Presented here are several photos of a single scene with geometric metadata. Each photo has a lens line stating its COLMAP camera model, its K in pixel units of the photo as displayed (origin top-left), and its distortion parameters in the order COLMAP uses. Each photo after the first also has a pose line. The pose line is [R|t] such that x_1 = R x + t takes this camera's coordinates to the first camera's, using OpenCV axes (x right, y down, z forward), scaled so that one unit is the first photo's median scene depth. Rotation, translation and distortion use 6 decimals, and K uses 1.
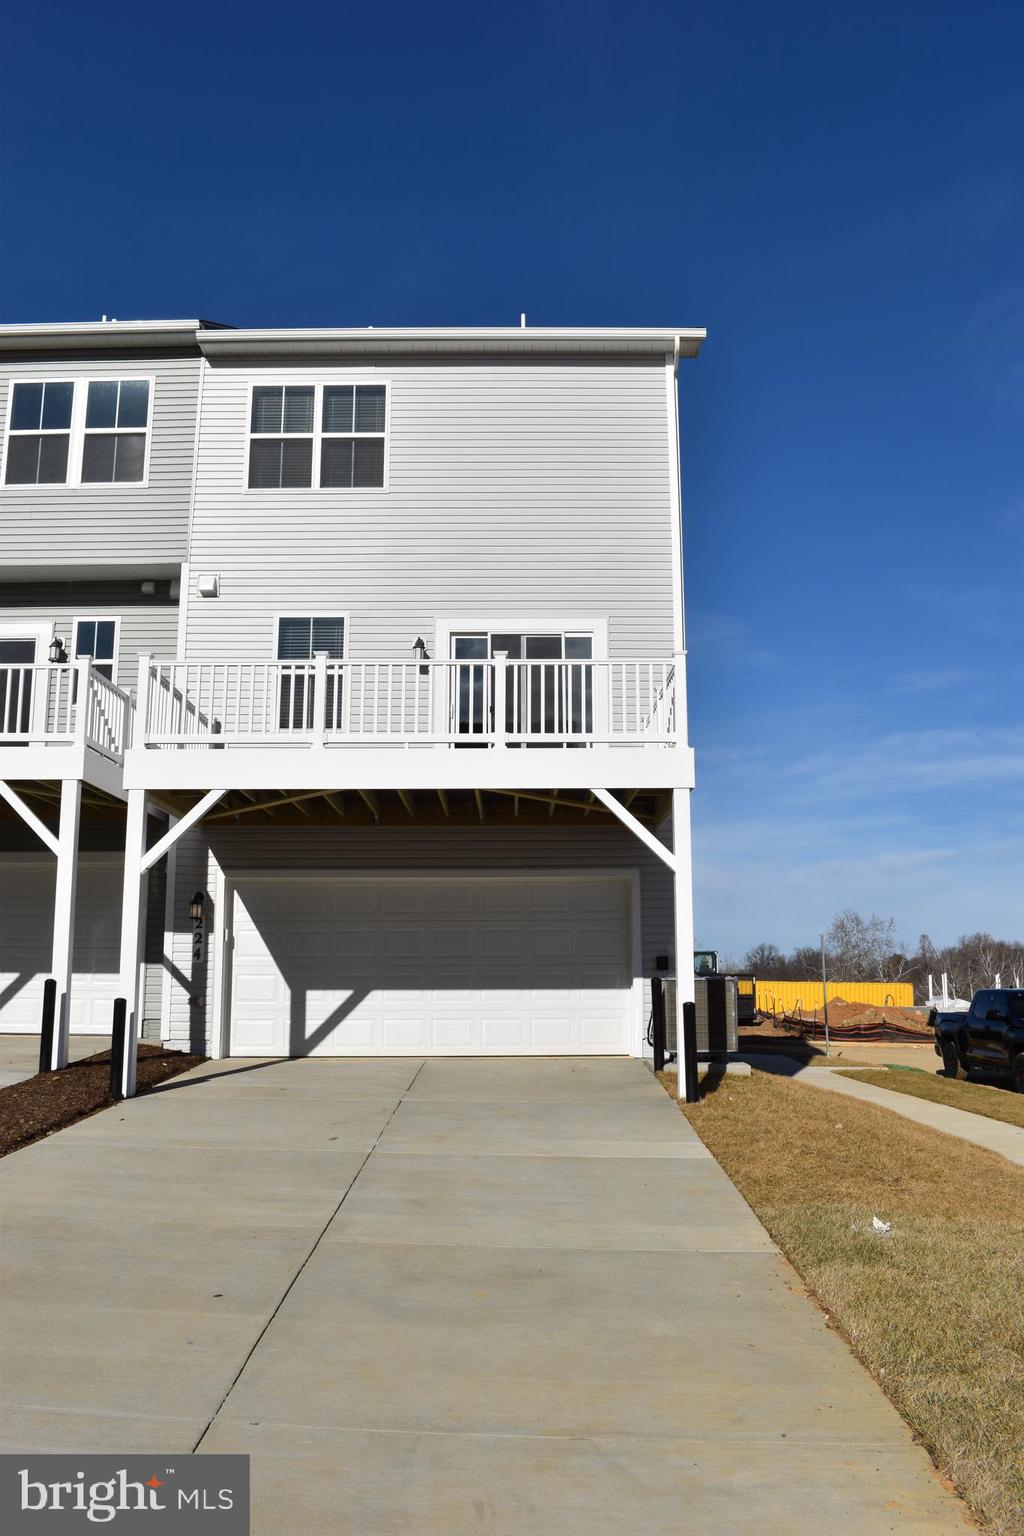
lens RADIAL K [[1210.0, 0, 518.2], [0, 1210.0, 786.1], [0, 0, 1]] dist [-0.098438, 0.014772]
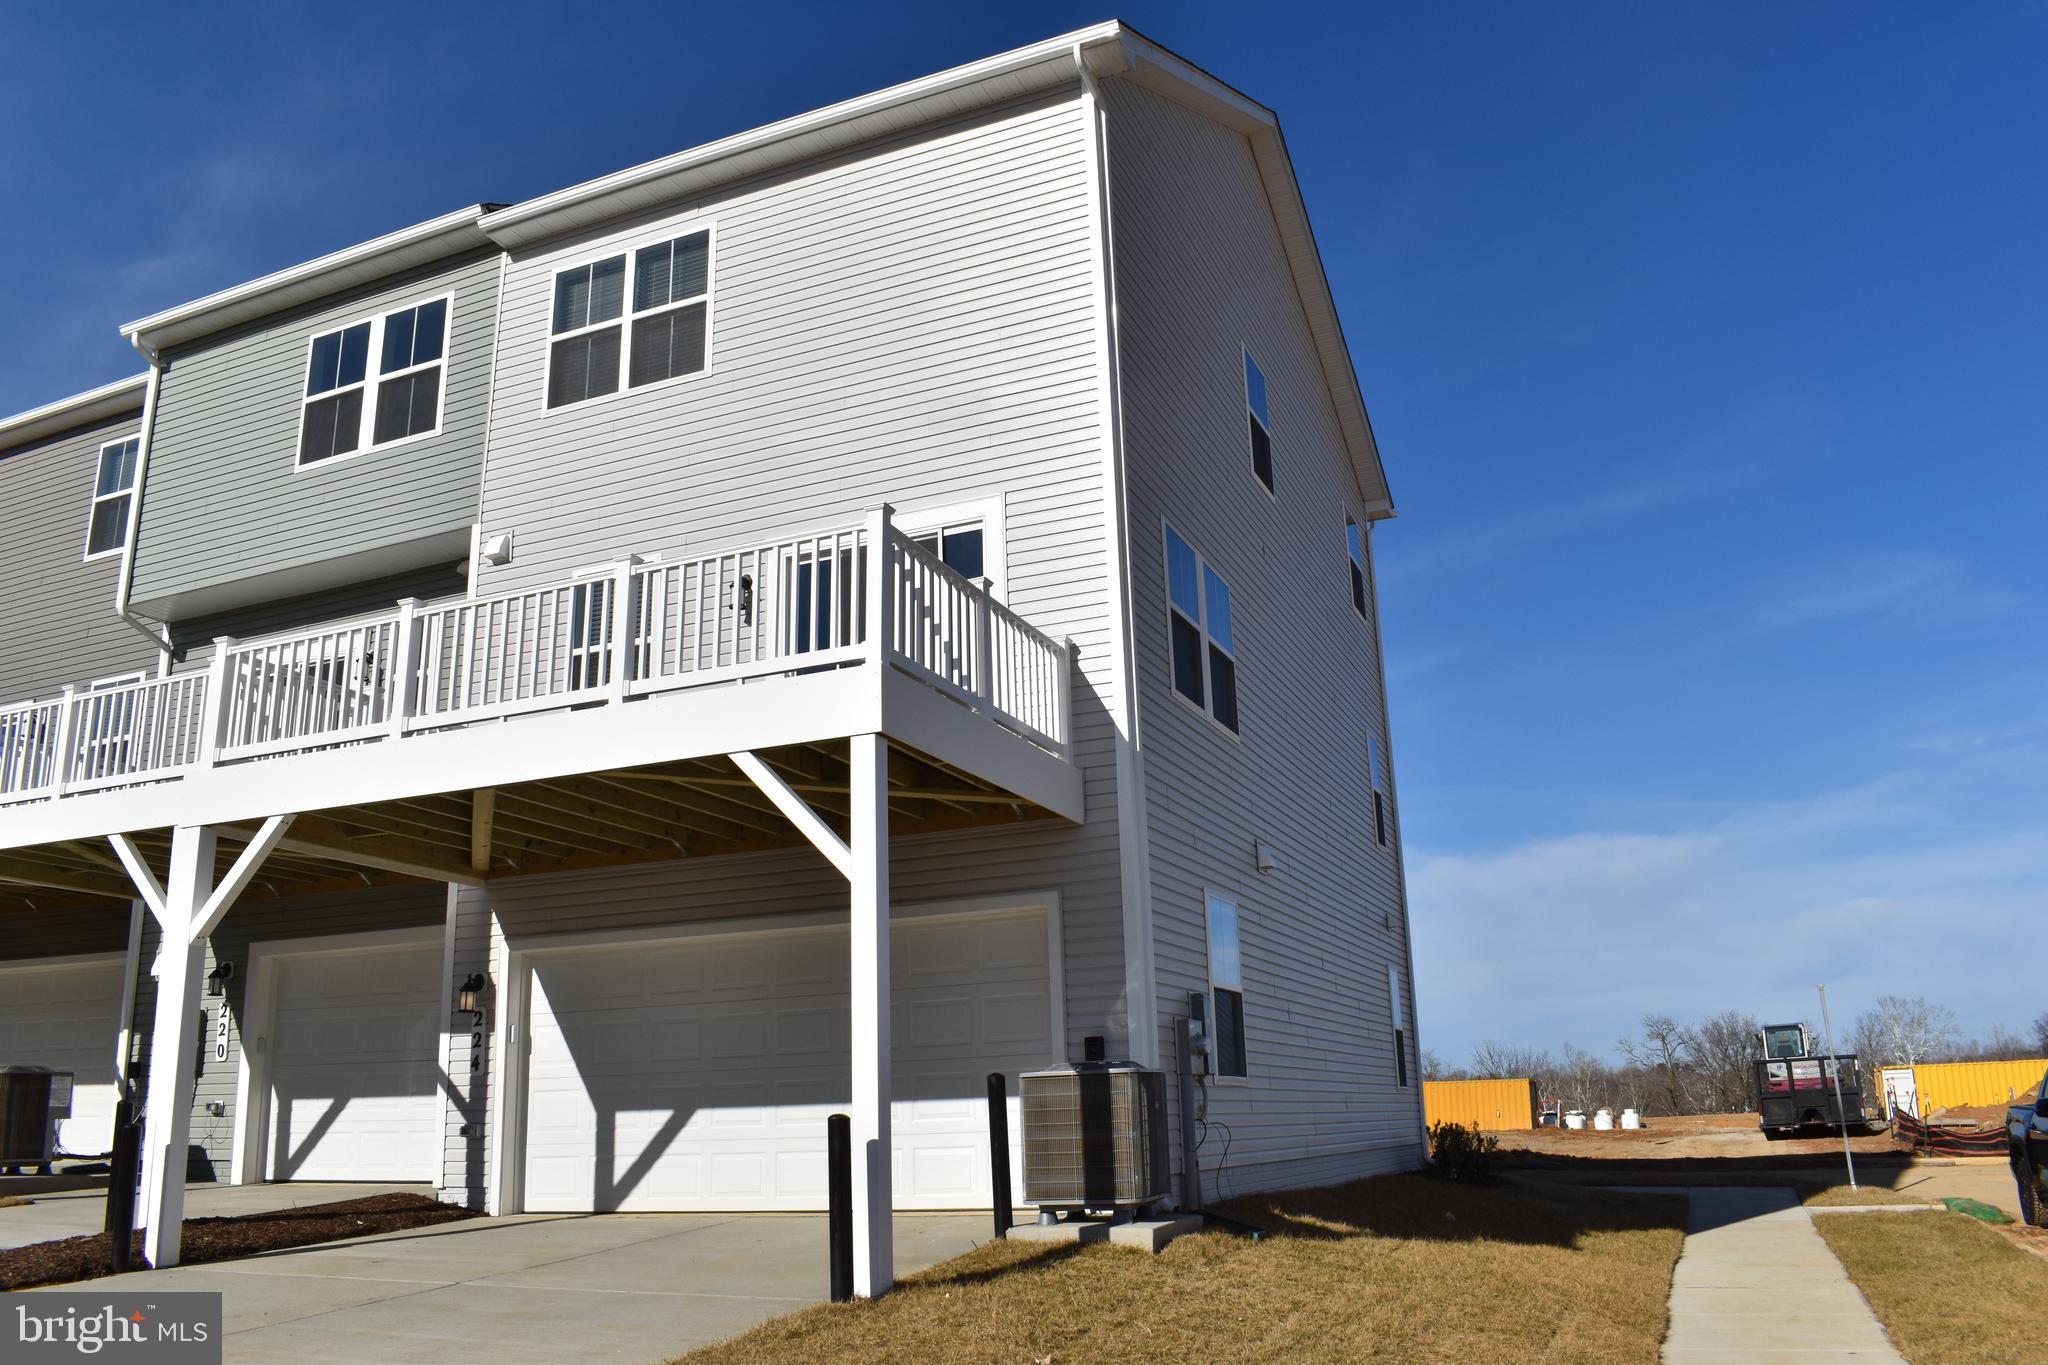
lens RADIAL K [[1590.5, 0, 1018.5], [0, 1590.5, 678.3], [0, 0, 1]] dist [-0.105035, 0.008738]
pose [[0.922484, -0.133948, -0.362052, 0.372052], [0.093948, 0.987572, -0.125999, 0.060520], [0.374430, 0.082218, 0.923603, 0.249386]]
